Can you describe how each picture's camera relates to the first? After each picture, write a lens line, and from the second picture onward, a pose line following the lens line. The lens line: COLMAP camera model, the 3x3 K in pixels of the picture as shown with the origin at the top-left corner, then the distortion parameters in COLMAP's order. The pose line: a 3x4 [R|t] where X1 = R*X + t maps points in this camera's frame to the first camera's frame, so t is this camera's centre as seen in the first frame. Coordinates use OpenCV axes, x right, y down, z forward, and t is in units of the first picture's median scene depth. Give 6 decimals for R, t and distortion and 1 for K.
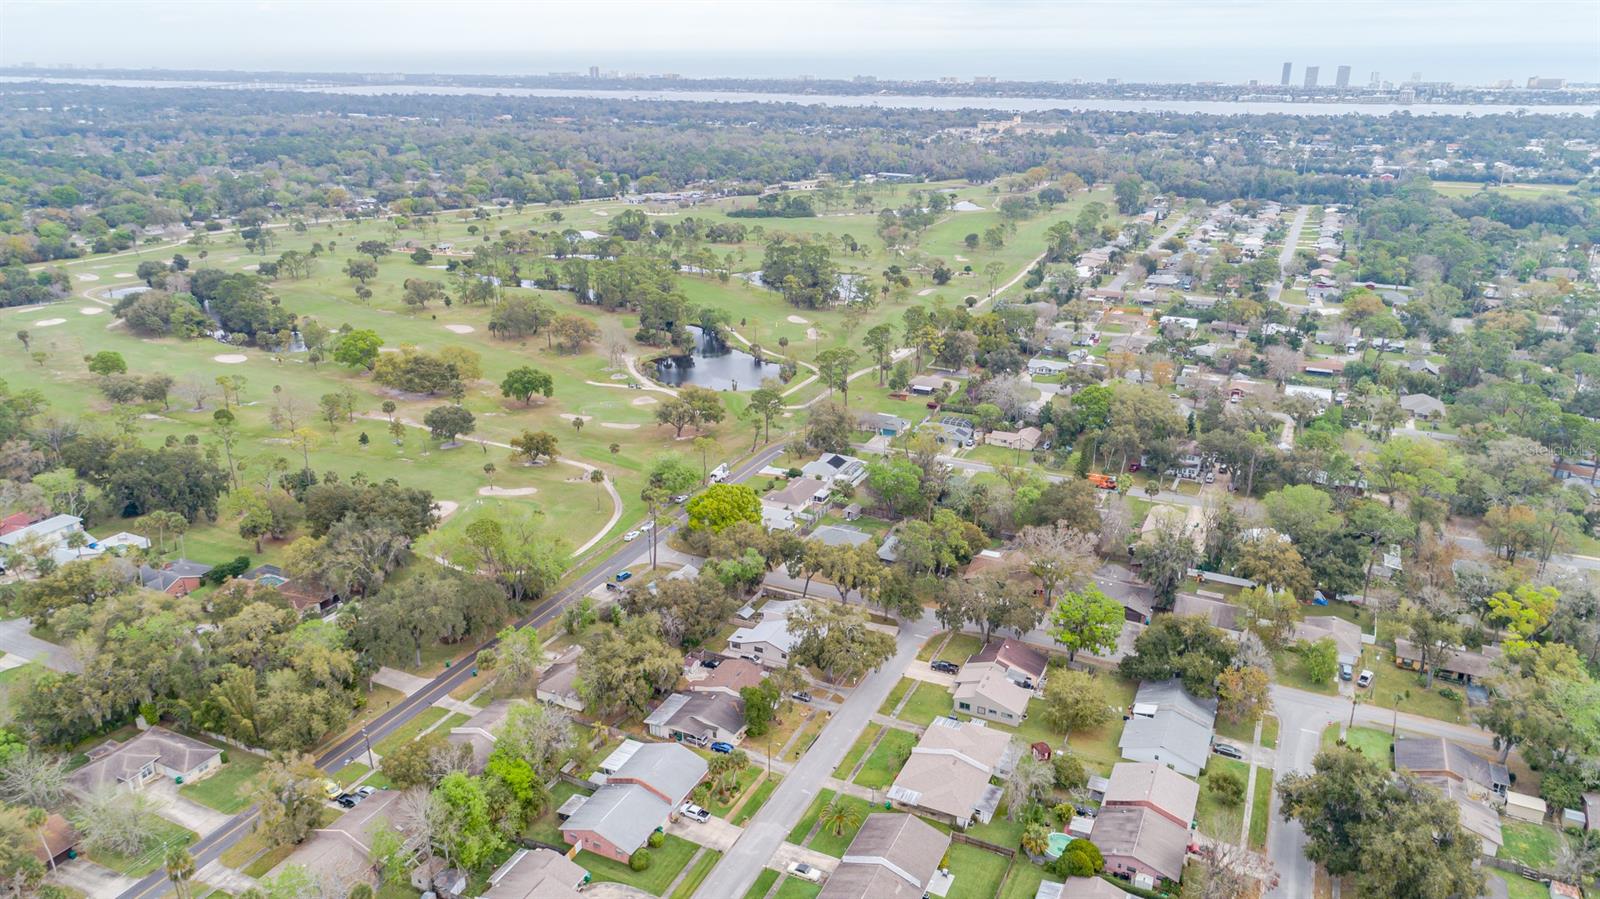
lens RADIAL K [[1080.4, 0, 800.0], [0, 1080.4, 449.5], [0, 0, 1]] dist [0.010859, 0.002720]
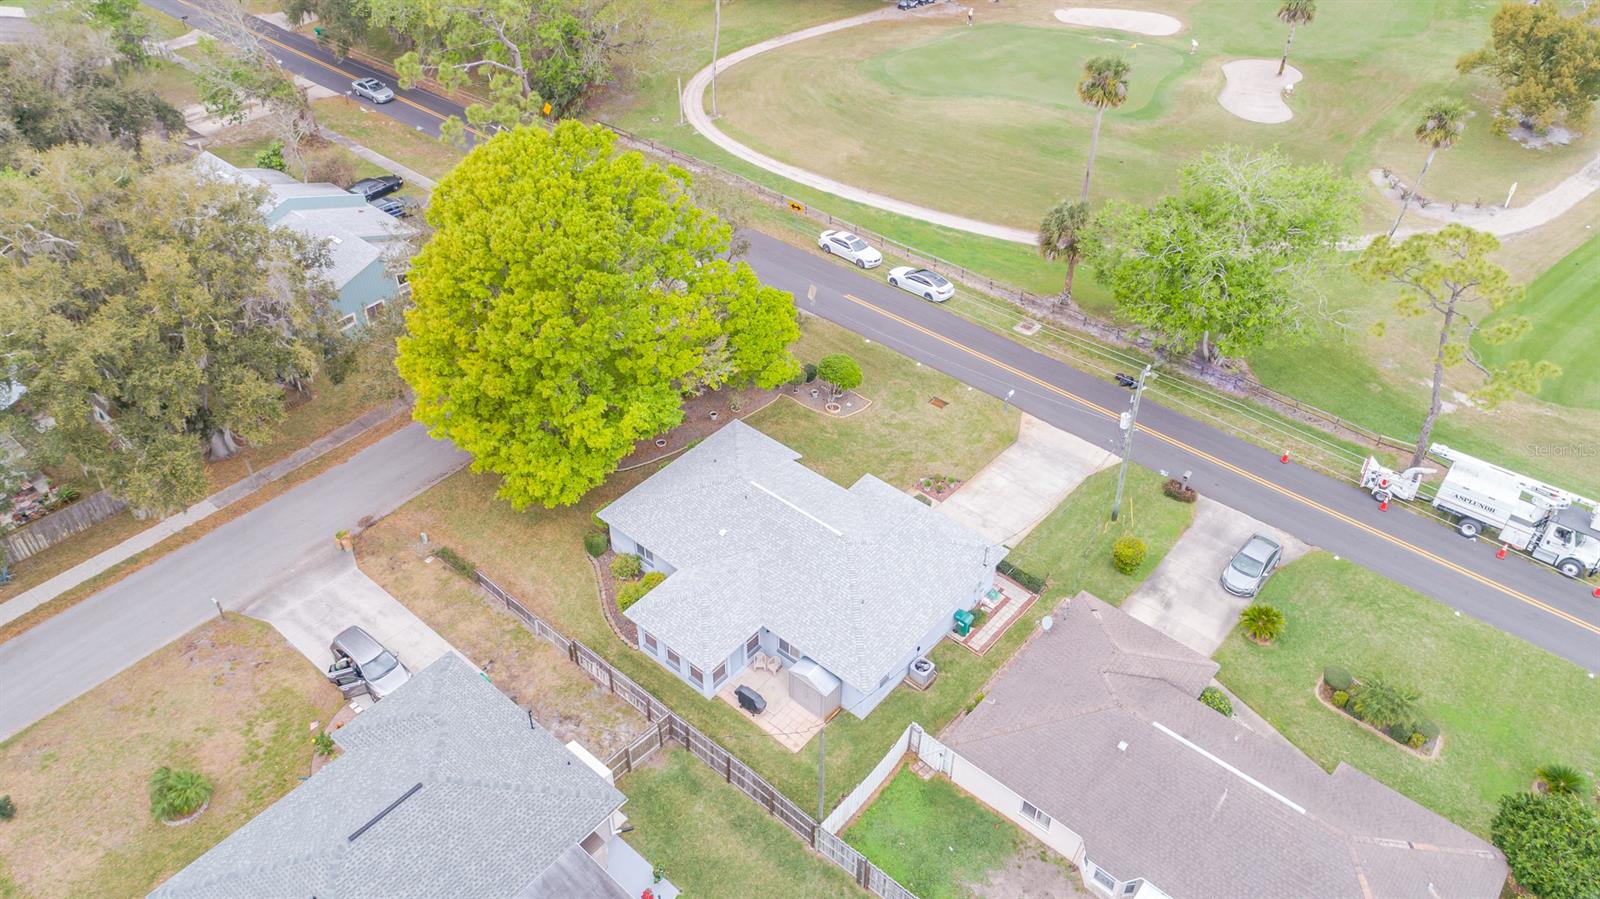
lens RADIAL K [[1173.4, 0, 794.4], [0, 1173.4, 405.7], [0, 0, 1]] dist [0.021515, 0.000482]
pose [[-0.259476, 0.583829, -0.769296, 0.096510], [-0.340903, 0.689929, 0.638579, -0.073504], [0.903580, 0.427951, 0.020009, 0.879490]]
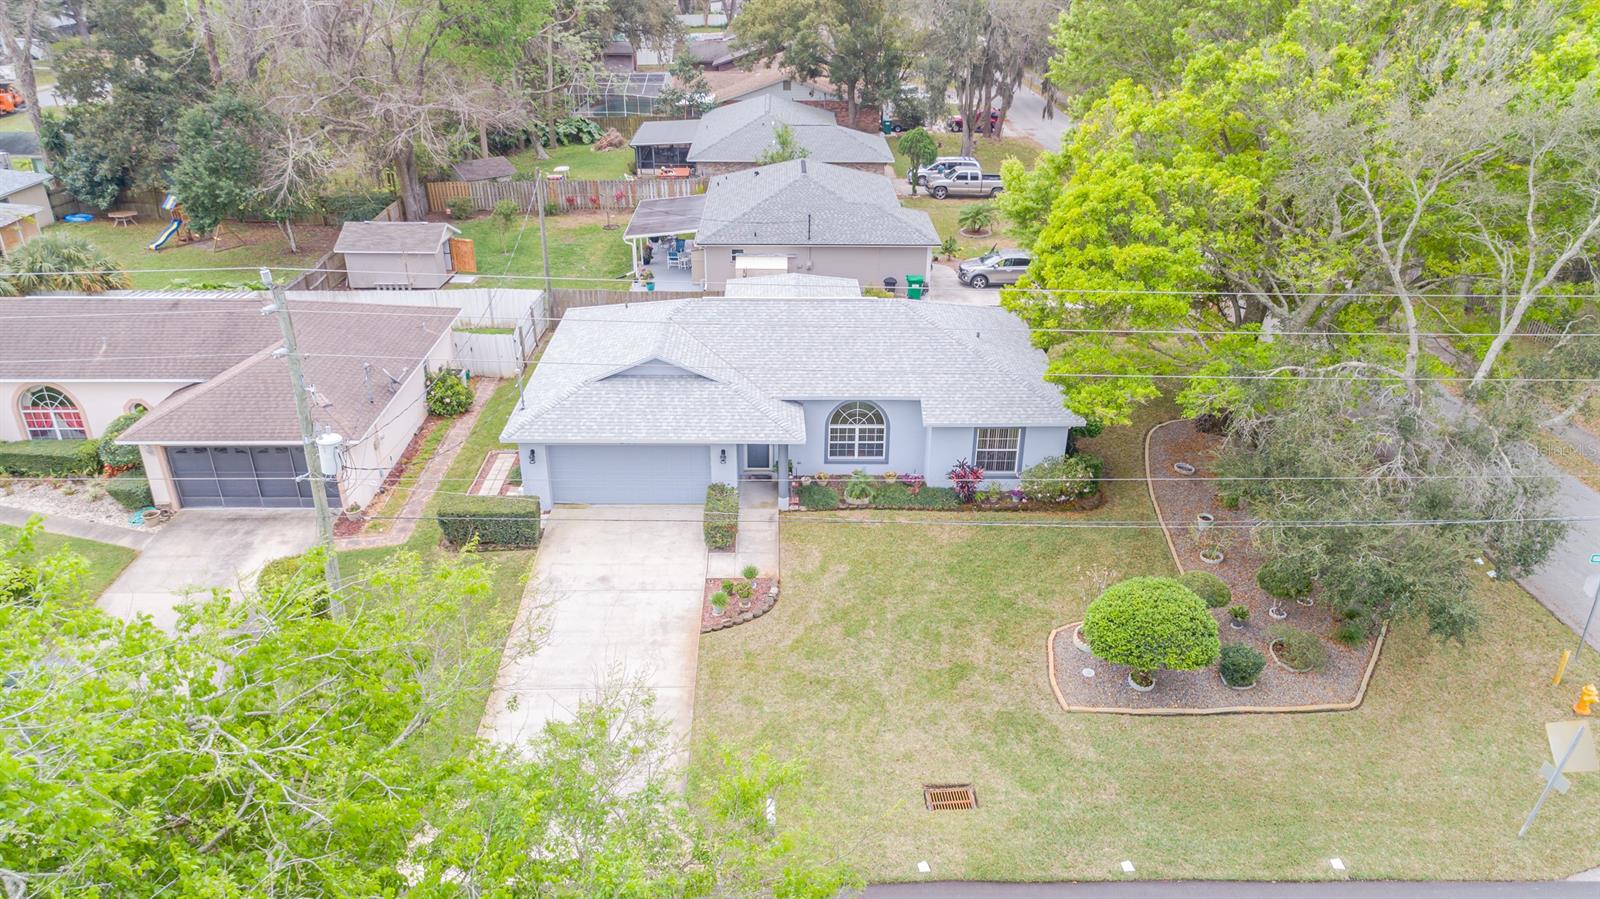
lens RADIAL K [[1080.4, 0, 800.0], [0, 1080.4, 449.5], [0, 0, 1]] dist [0.010859, 0.002720]
pose [[-0.448132, -0.403887, 0.797529, -0.129576], [0.304183, 0.770001, 0.560866, 0.000547], [-0.840625, 0.493937, -0.222206, 0.921998]]
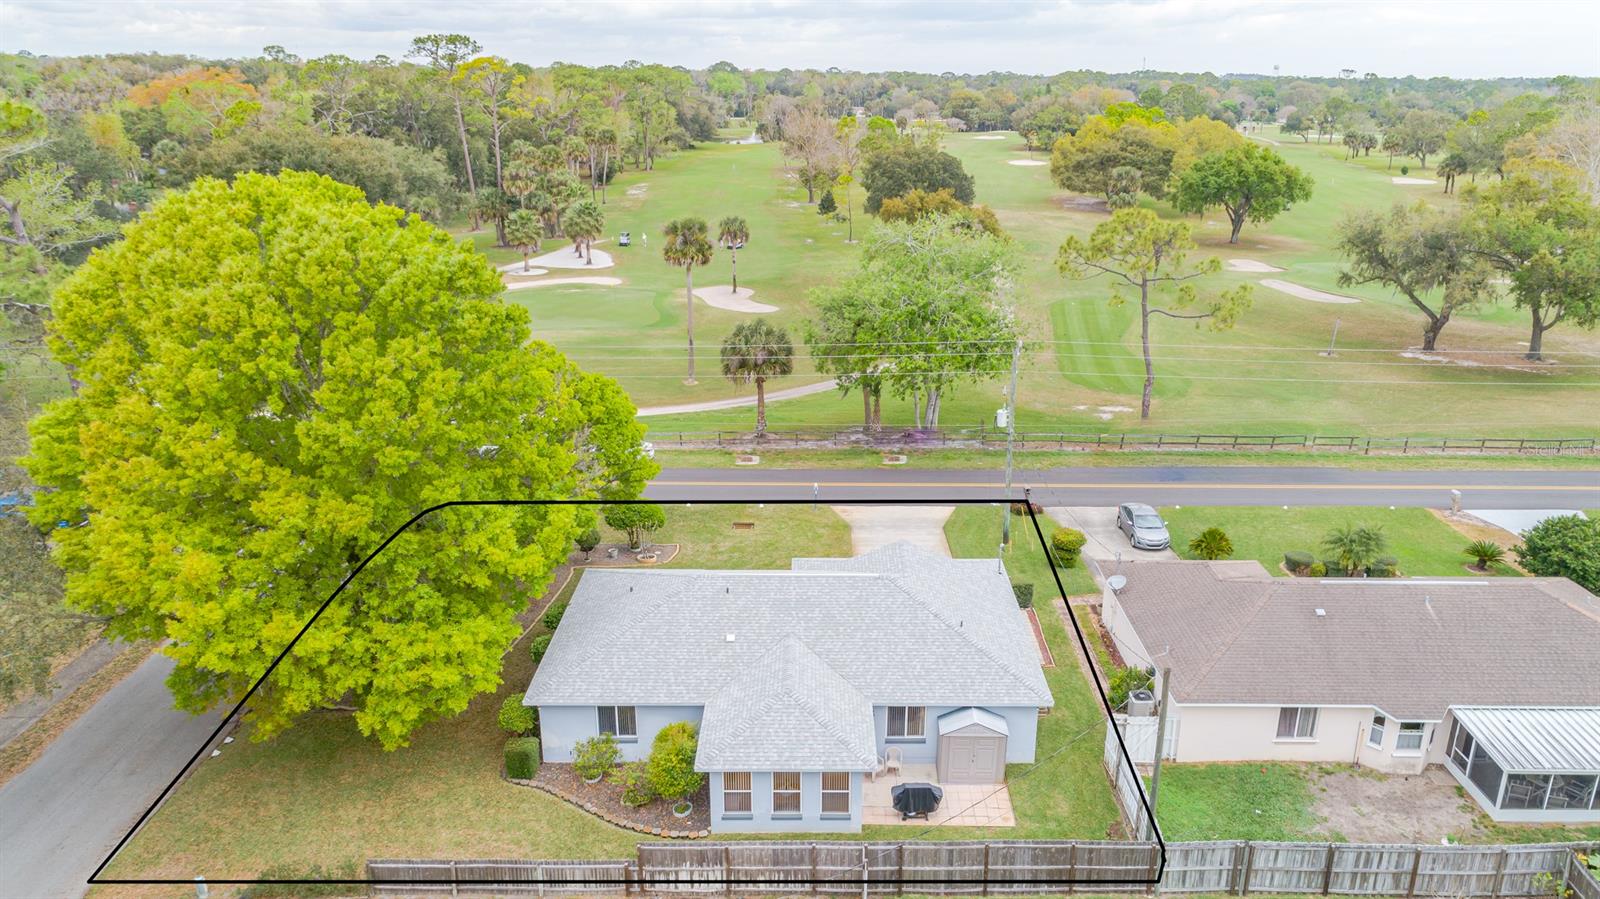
lens RADIAL K [[1117.1, 0, 834.1], [0, 1117.1, 474.3], [0, 0, 1]] dist [0.016923, 0.001826]
pose [[0.440406, 0.305350, -0.844277, 0.074219], [-0.319654, 0.932093, 0.170367, 0.017576], [0.838966, 0.194846, 0.508106, 0.826041]]
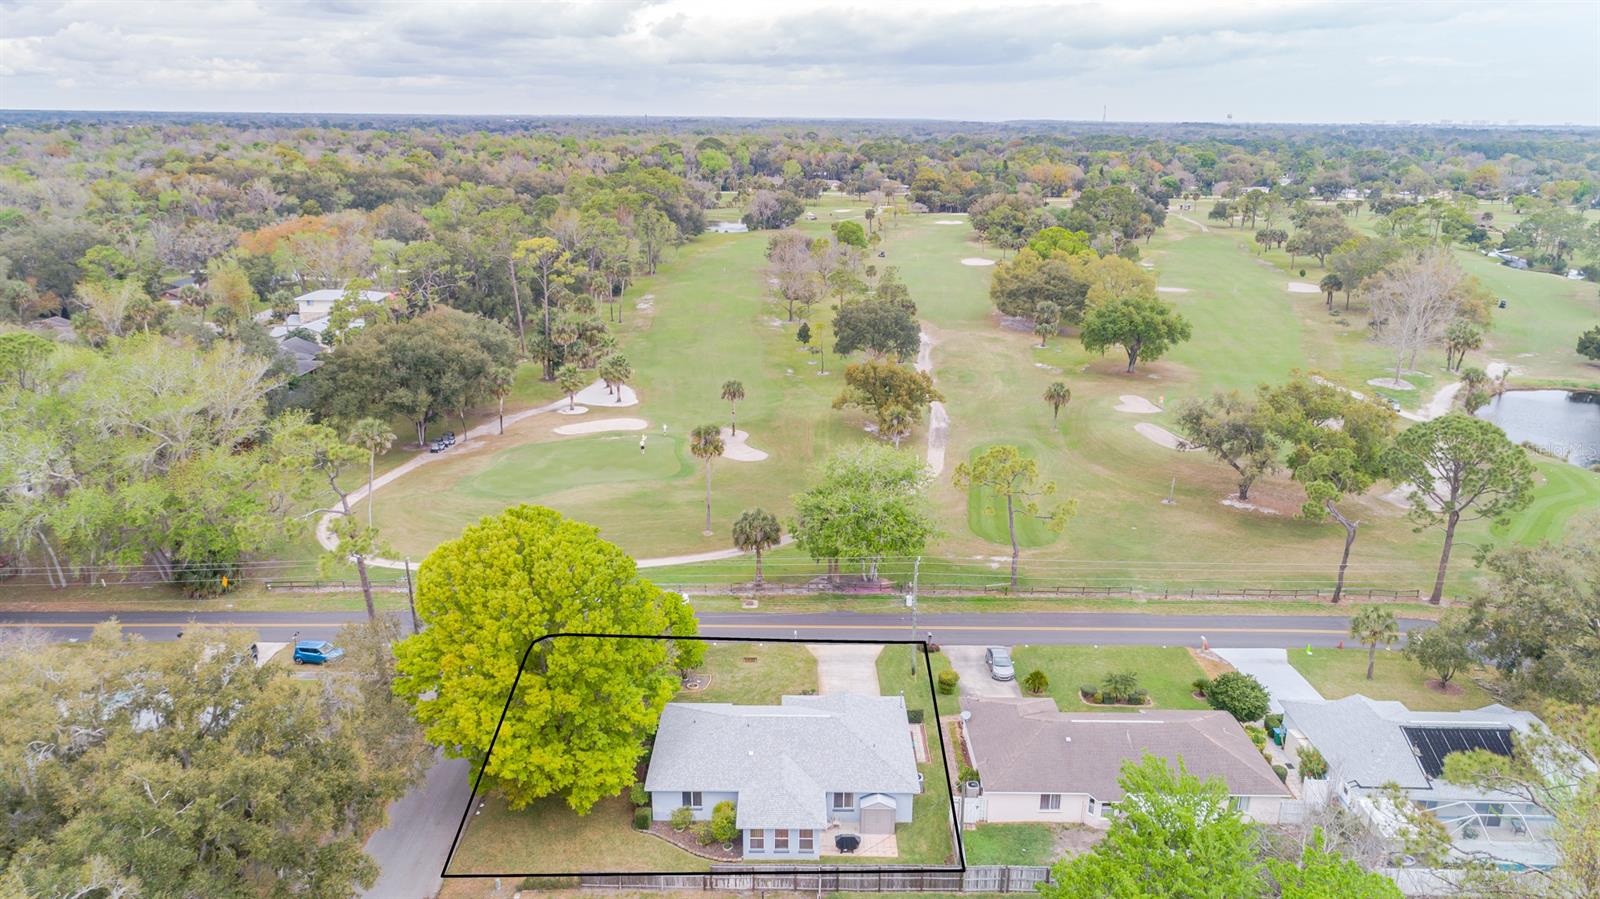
lens RADIAL K [[1080.4, 0, 800.0], [0, 1080.4, 449.5], [0, 0, 1]] dist [0.010859, 0.002720]
pose [[0.431151, 0.271851, -0.860352, 0.149182], [-0.322154, 0.937063, 0.134648, -0.032379], [0.842808, 0.219112, 0.491593, 0.768405]]
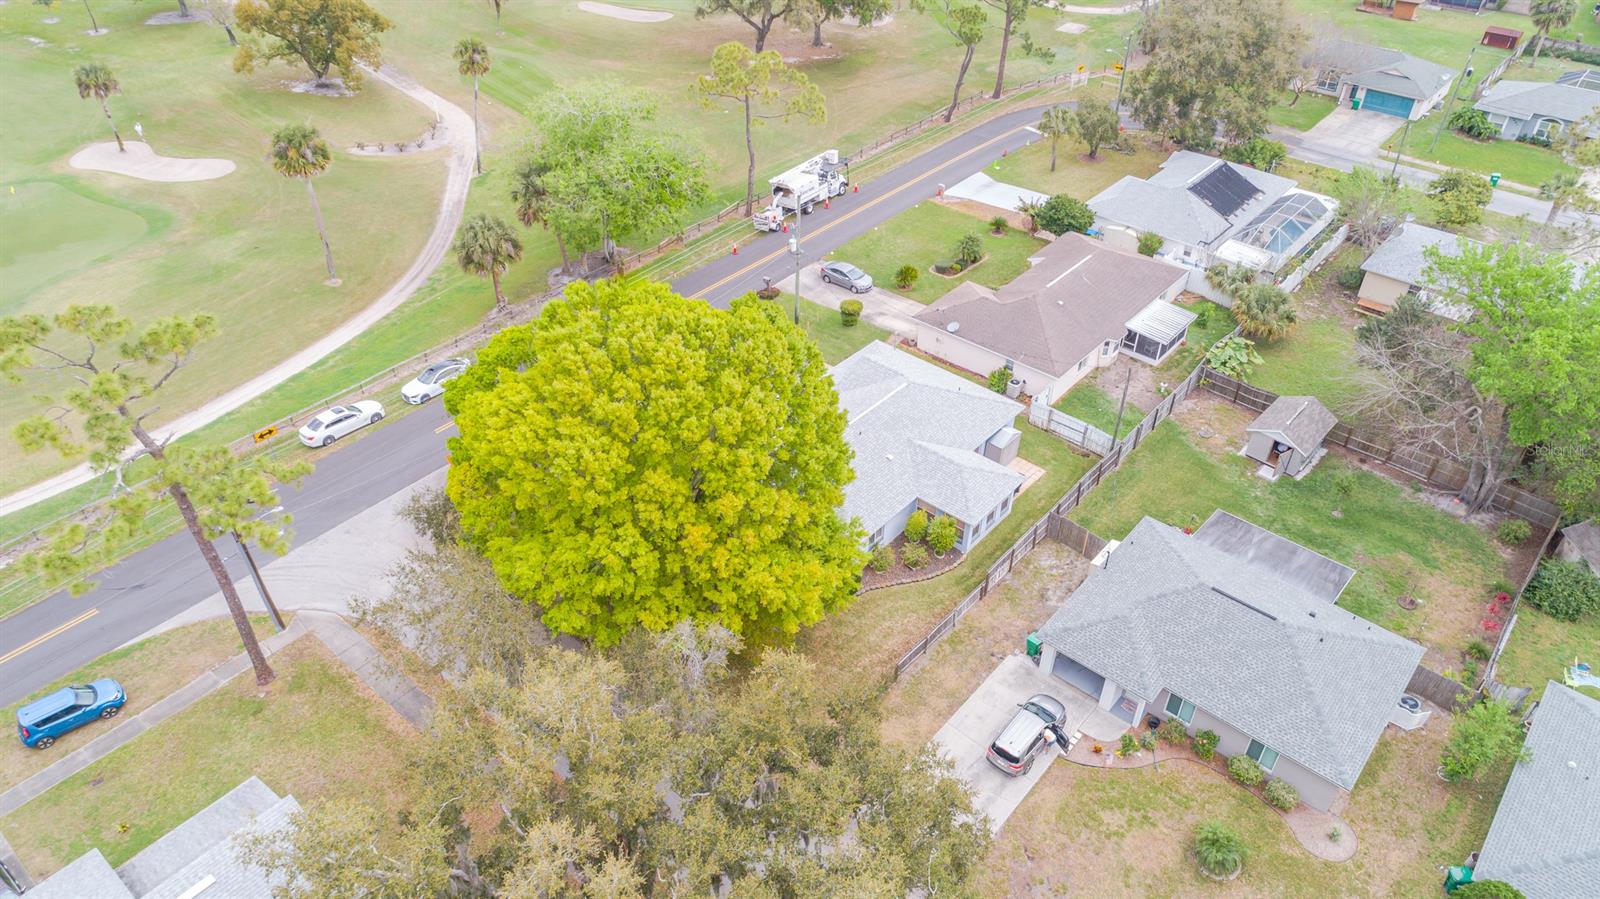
lens RADIAL K [[1080.4, 0, 800.0], [0, 1080.4, 449.5], [0, 0, 1]] dist [0.010859, 0.002720]
pose [[0.966453, 0.167574, -0.194645, -0.006259], [-0.102294, 0.946275, 0.306758, 0.000363], [0.235592, -0.276556, 0.931672, 0.700841]]
